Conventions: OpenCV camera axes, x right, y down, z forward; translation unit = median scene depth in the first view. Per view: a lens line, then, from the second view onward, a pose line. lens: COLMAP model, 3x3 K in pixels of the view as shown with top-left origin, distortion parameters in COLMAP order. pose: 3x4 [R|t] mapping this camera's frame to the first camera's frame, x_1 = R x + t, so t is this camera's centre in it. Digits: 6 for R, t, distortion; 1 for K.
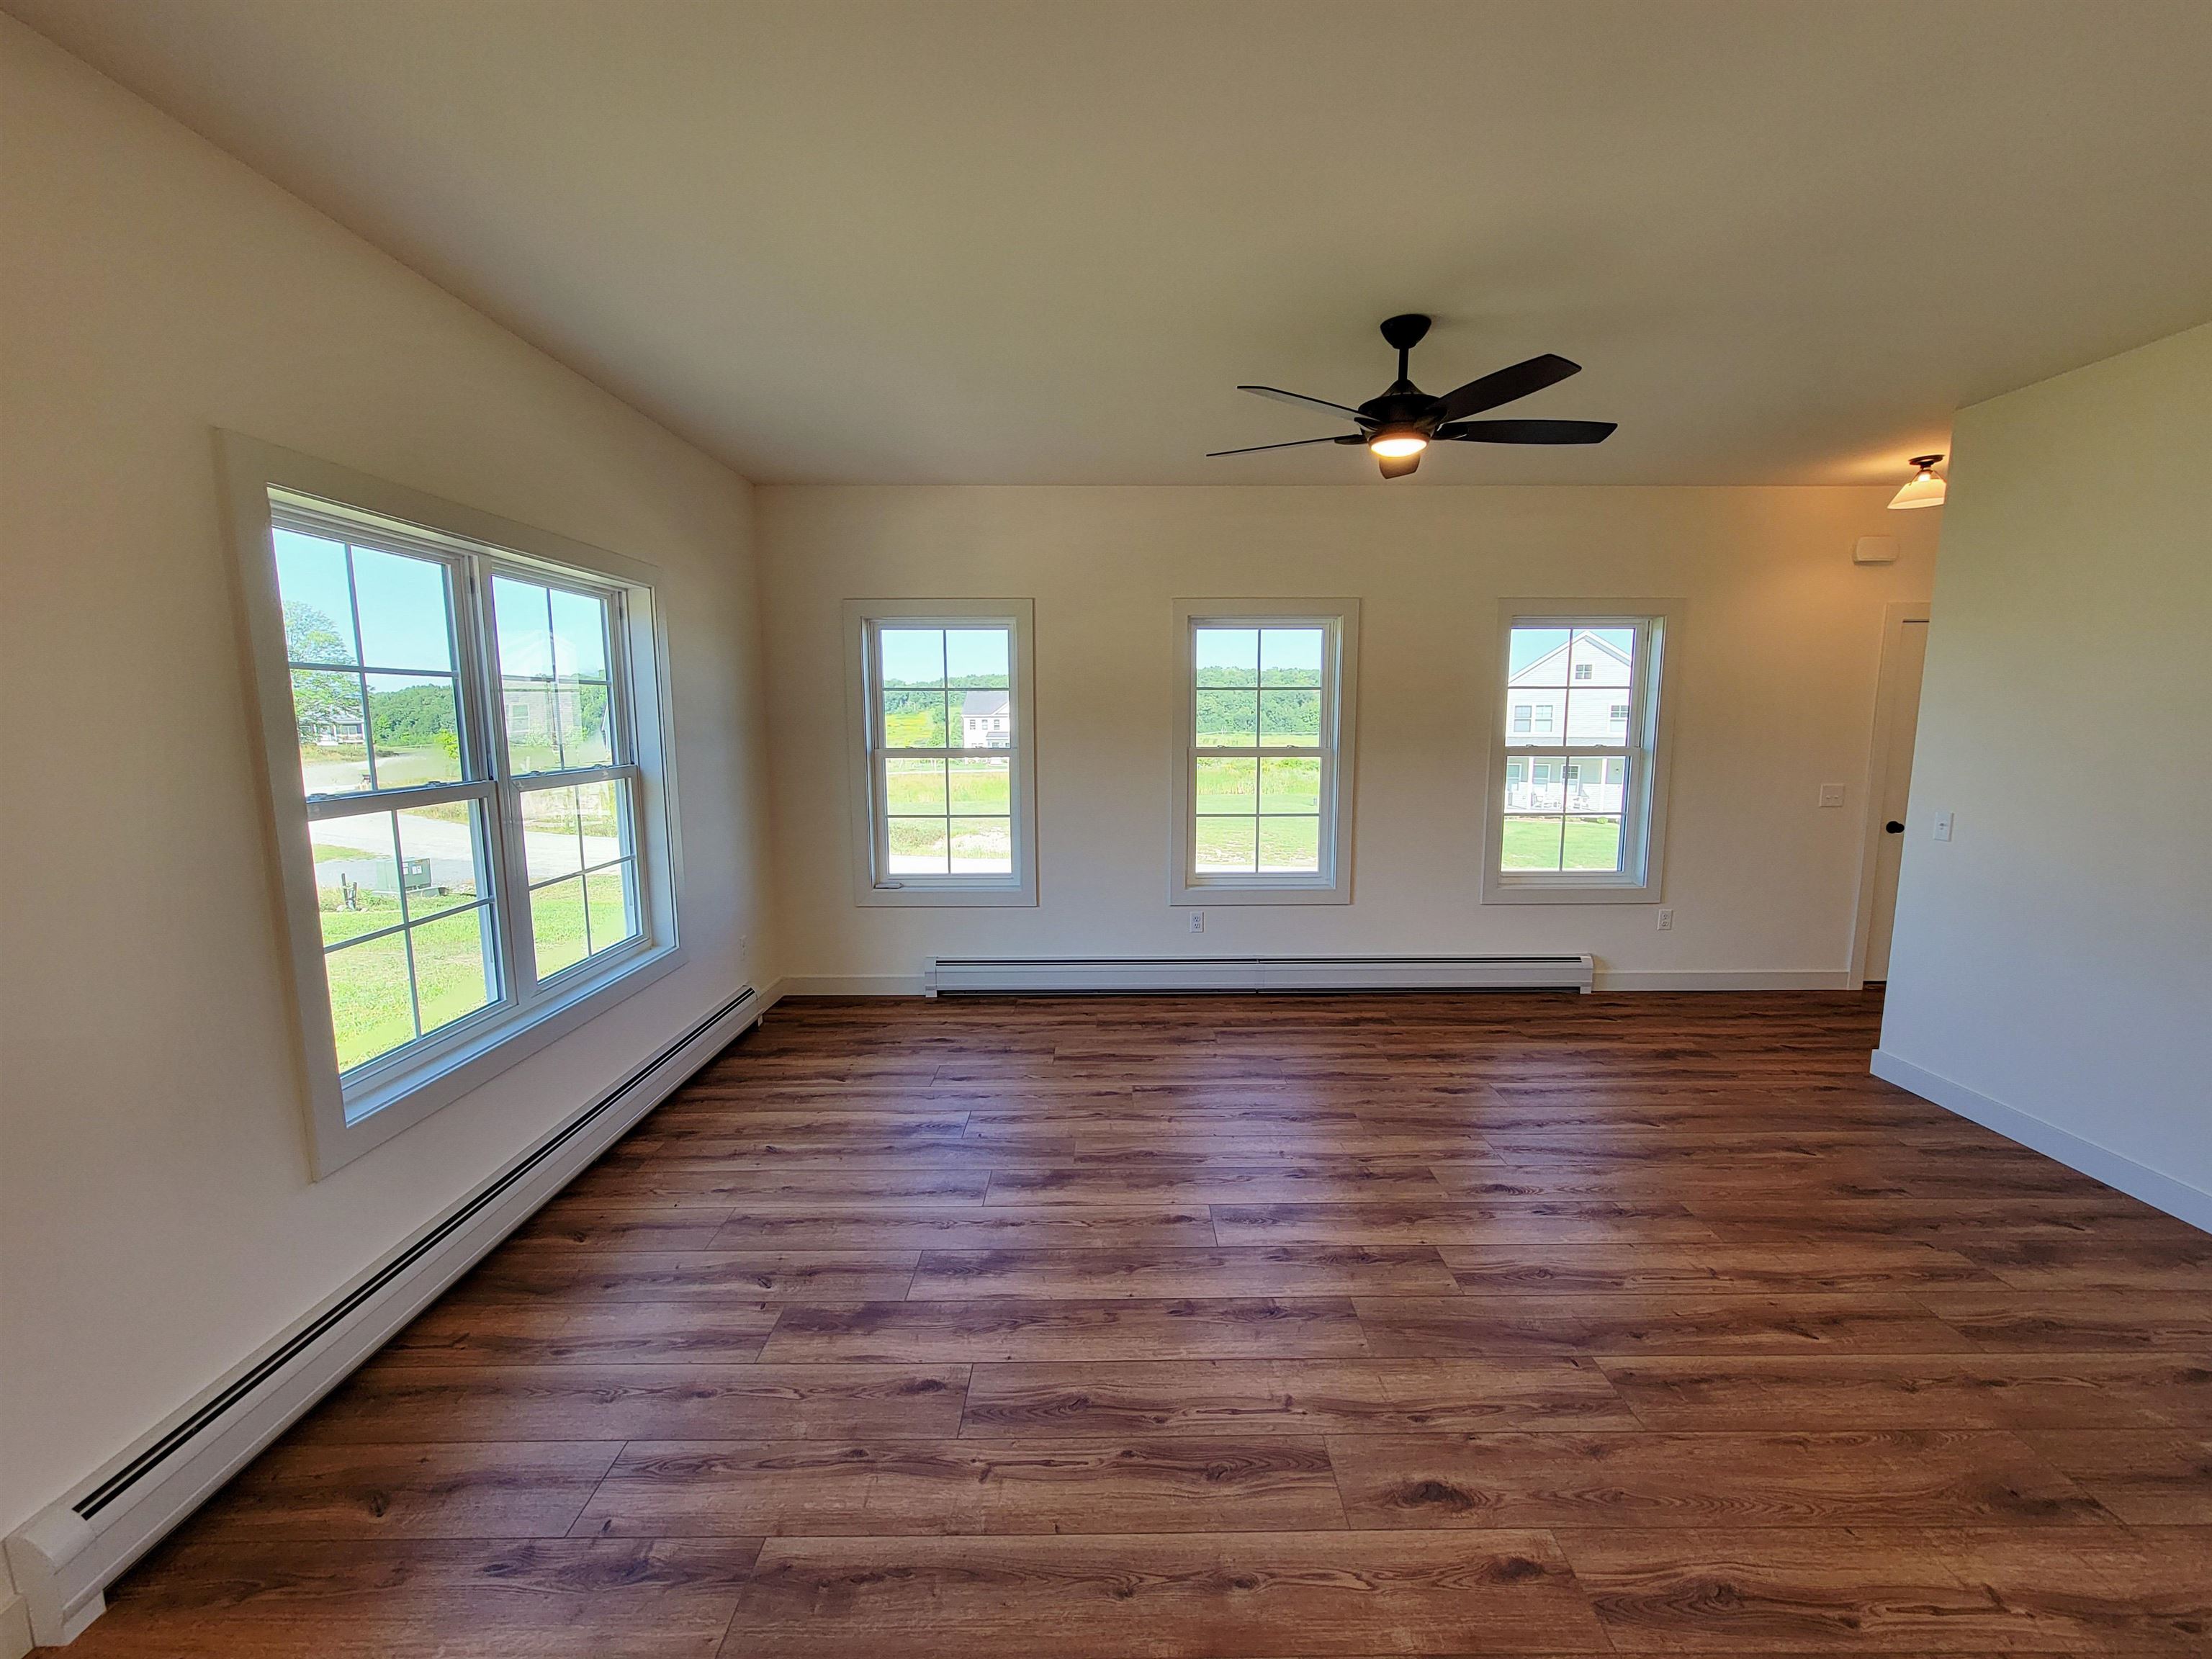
lens RADIAL K [[902.4, 0, 1117.6], [0, 902.4, 833.7], [0, 0, 1]] dist [-0.006609, 0.003421]
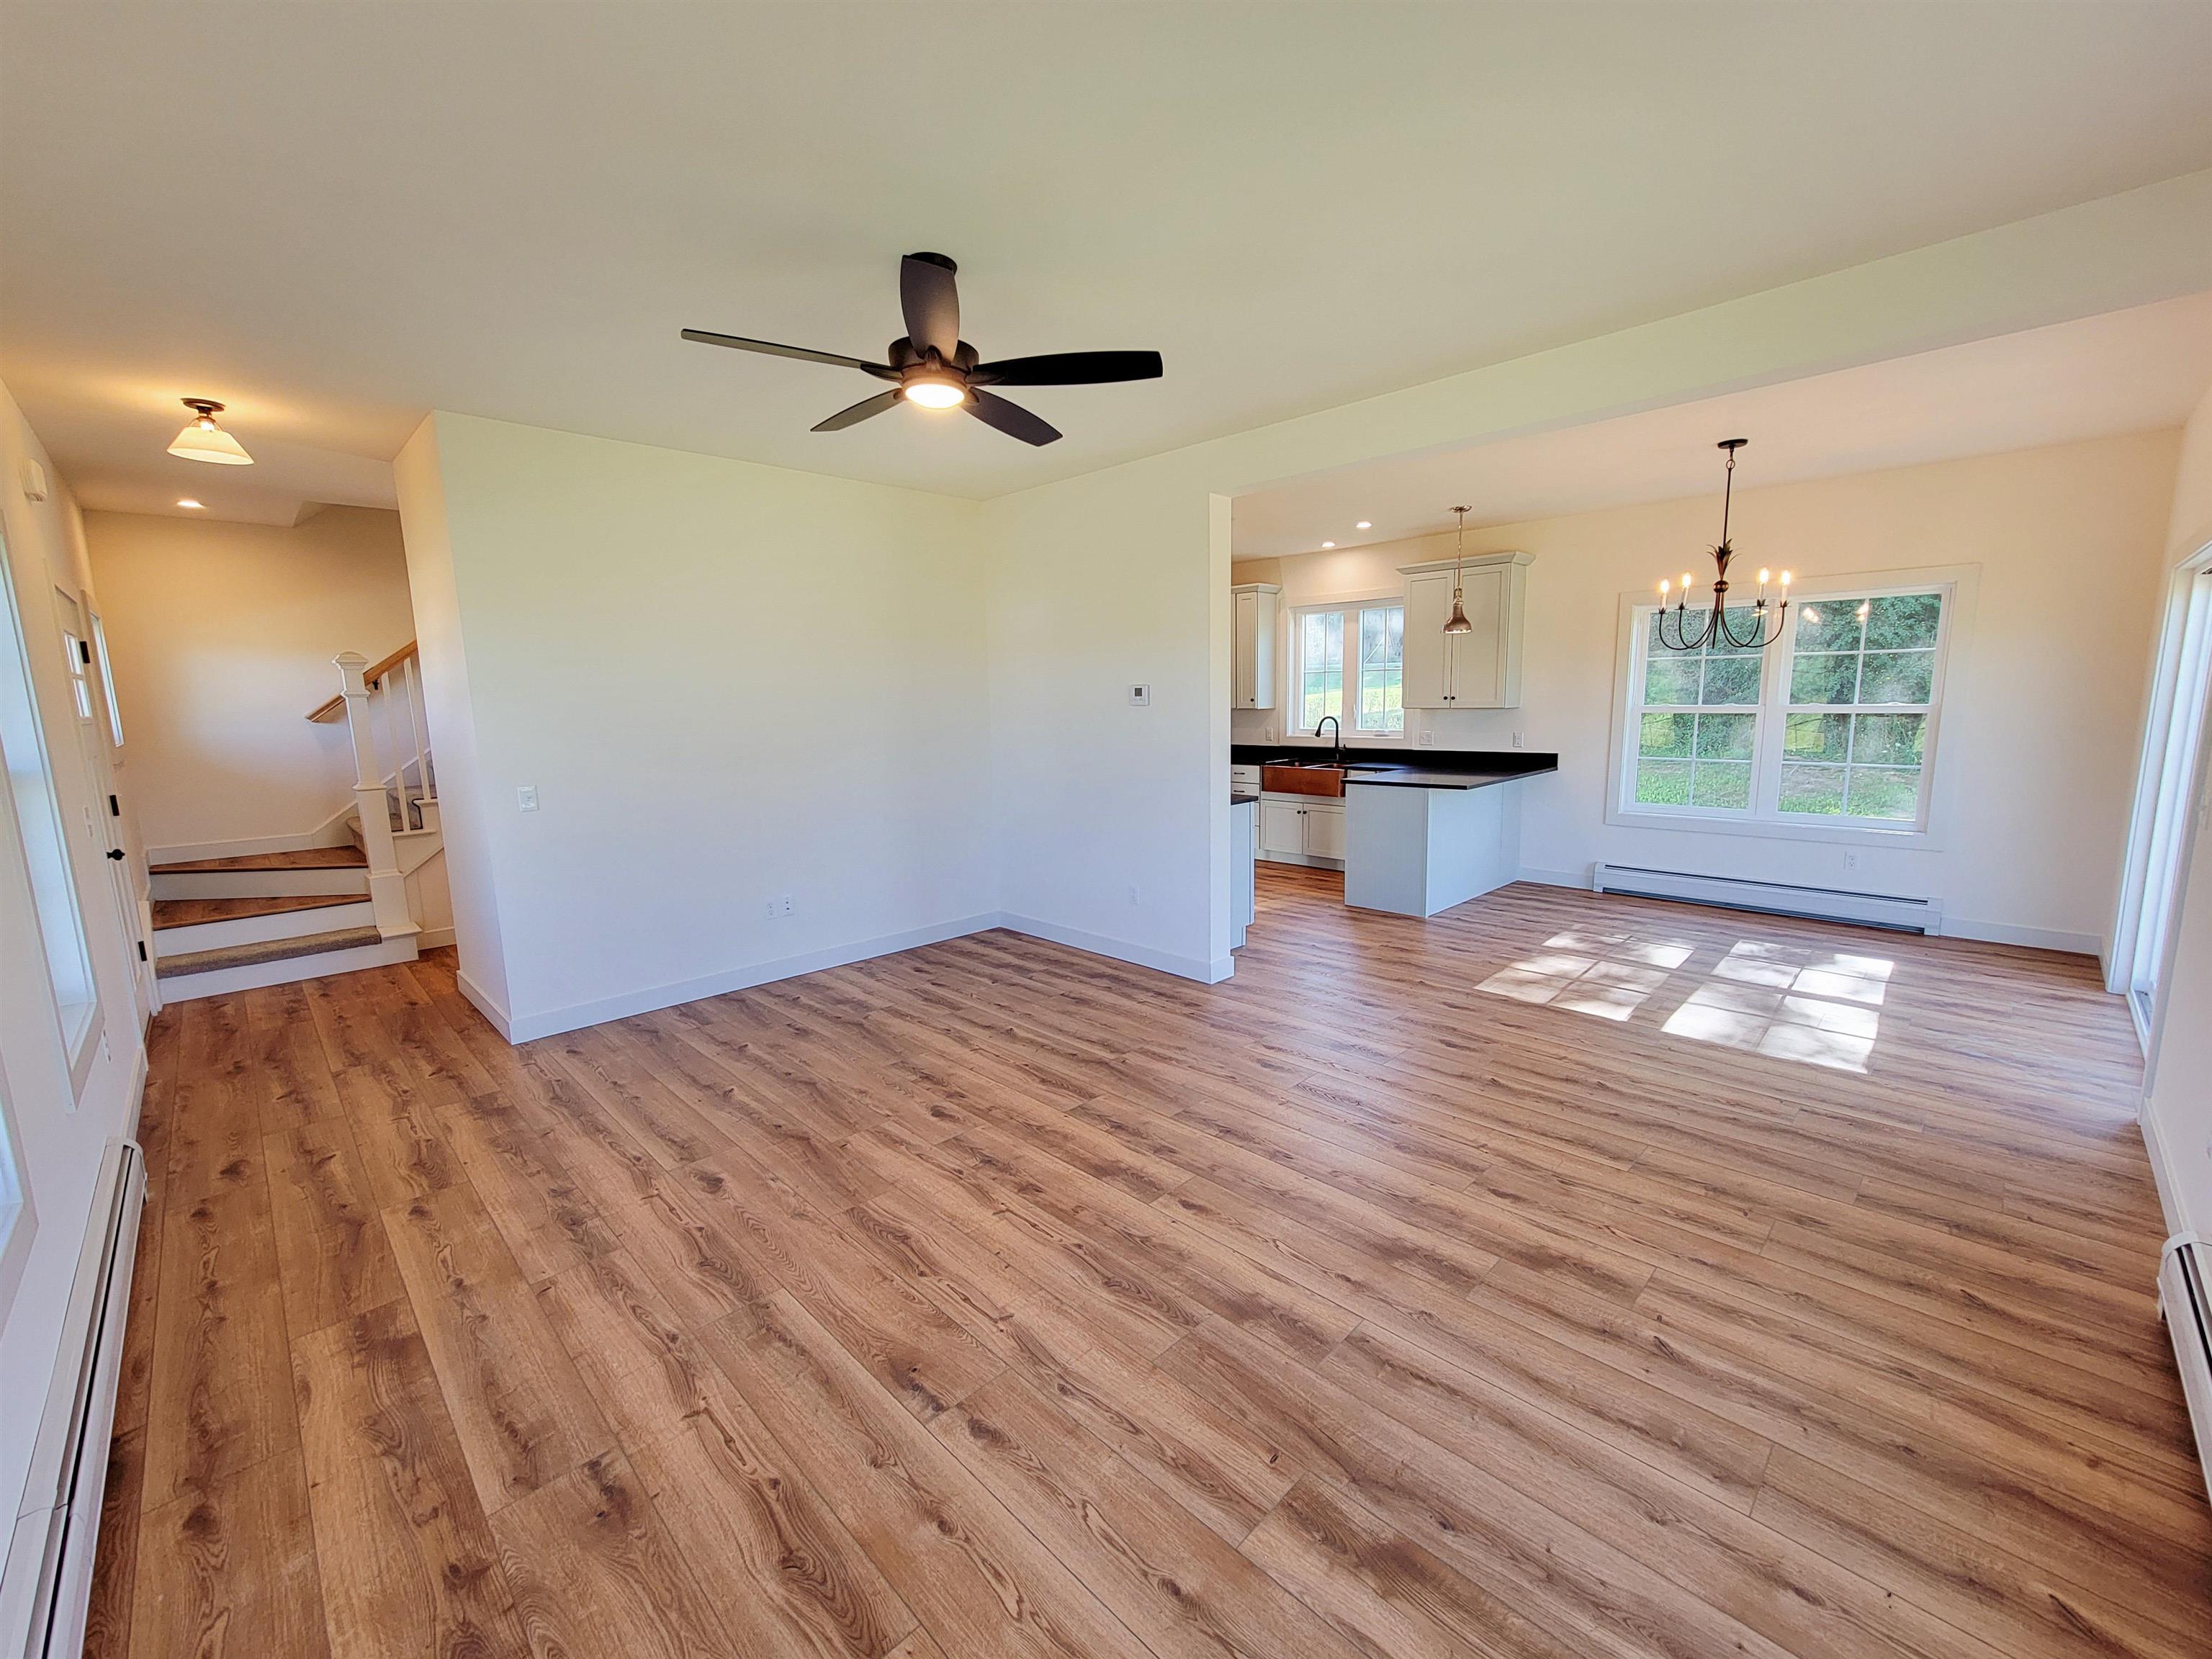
lens RADIAL K [[901.3, 0, 1119.3], [0, 901.3, 834.5], [0, 0, 1]] dist [-0.004592, 0.001030]
pose [[-0.702931, -0.093240, 0.705120, -0.417935], [0.117007, 0.962705, 0.243945, -0.159174], [-0.701568, 0.253980, -0.665805, 1.287188]]
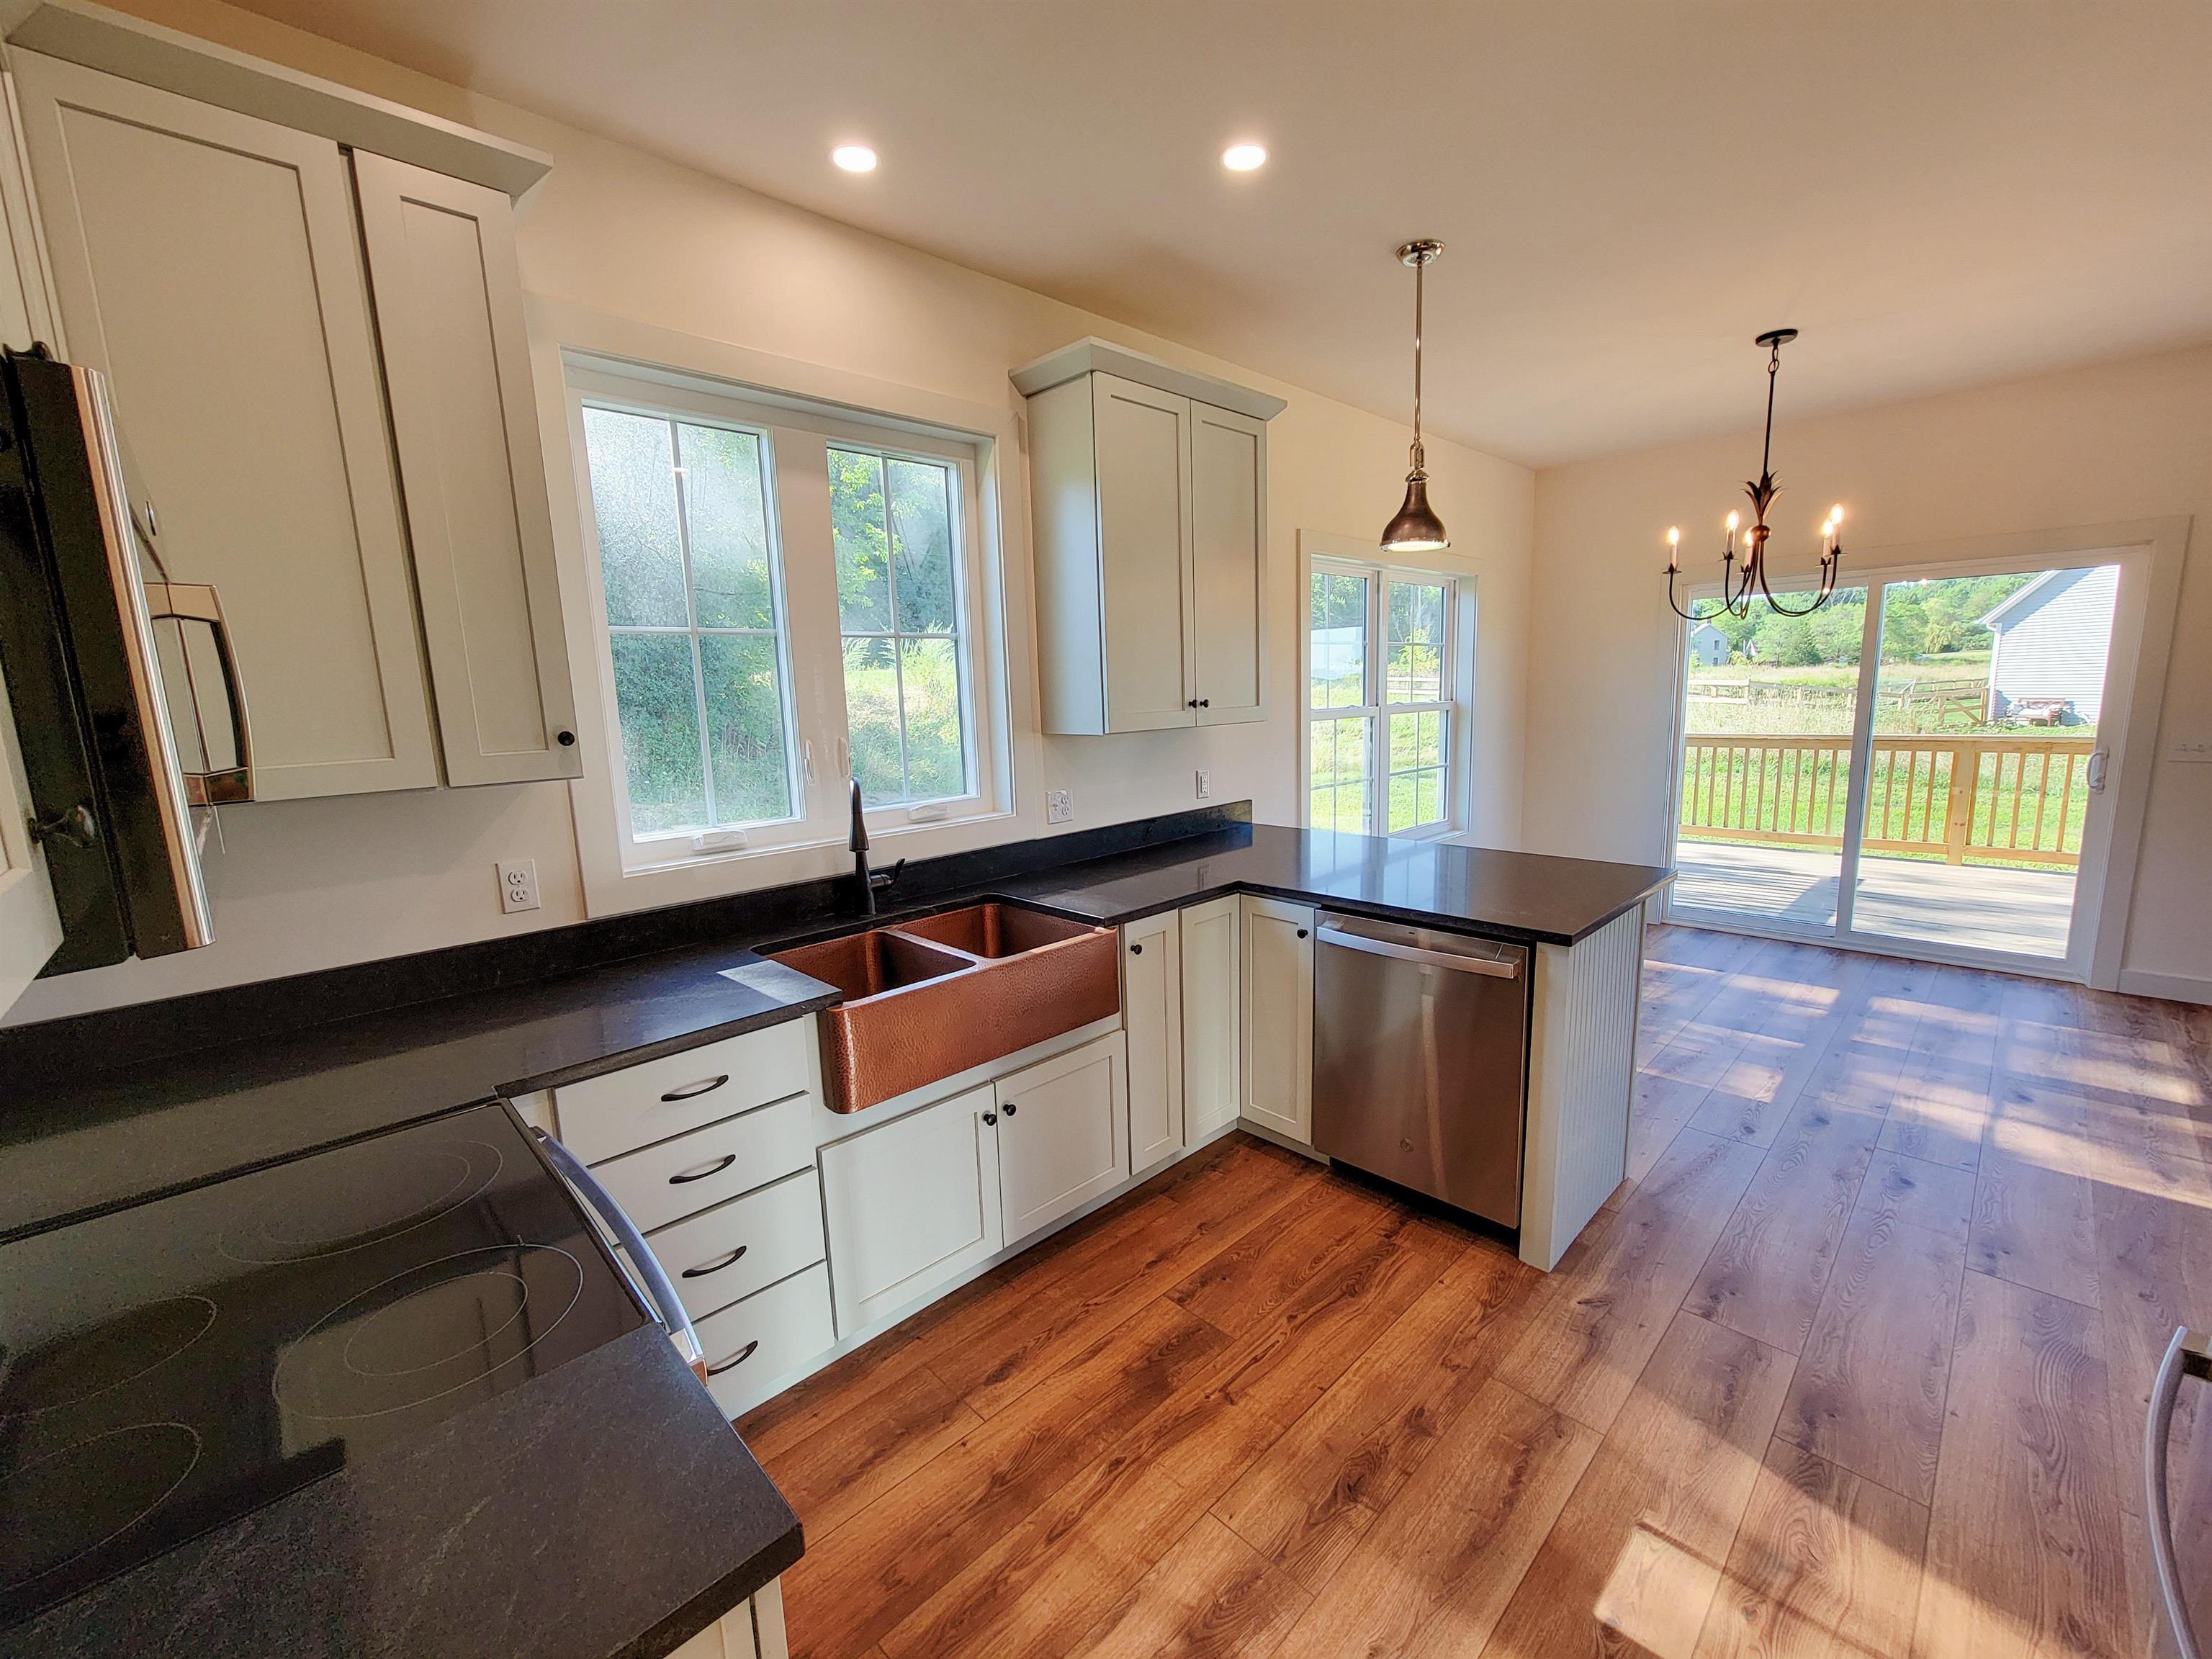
lens RADIAL K [[902.4, 0, 1117.6], [0, 902.4, 833.7], [0, 0, 1]] dist [-0.006609, 0.003421]
pose [[-0.719627, 0.135953, -0.680922, 1.184767], [-0.061002, 0.964474, 0.257037, 0.026719], [0.691677, 0.226508, -0.685768, -0.078413]]
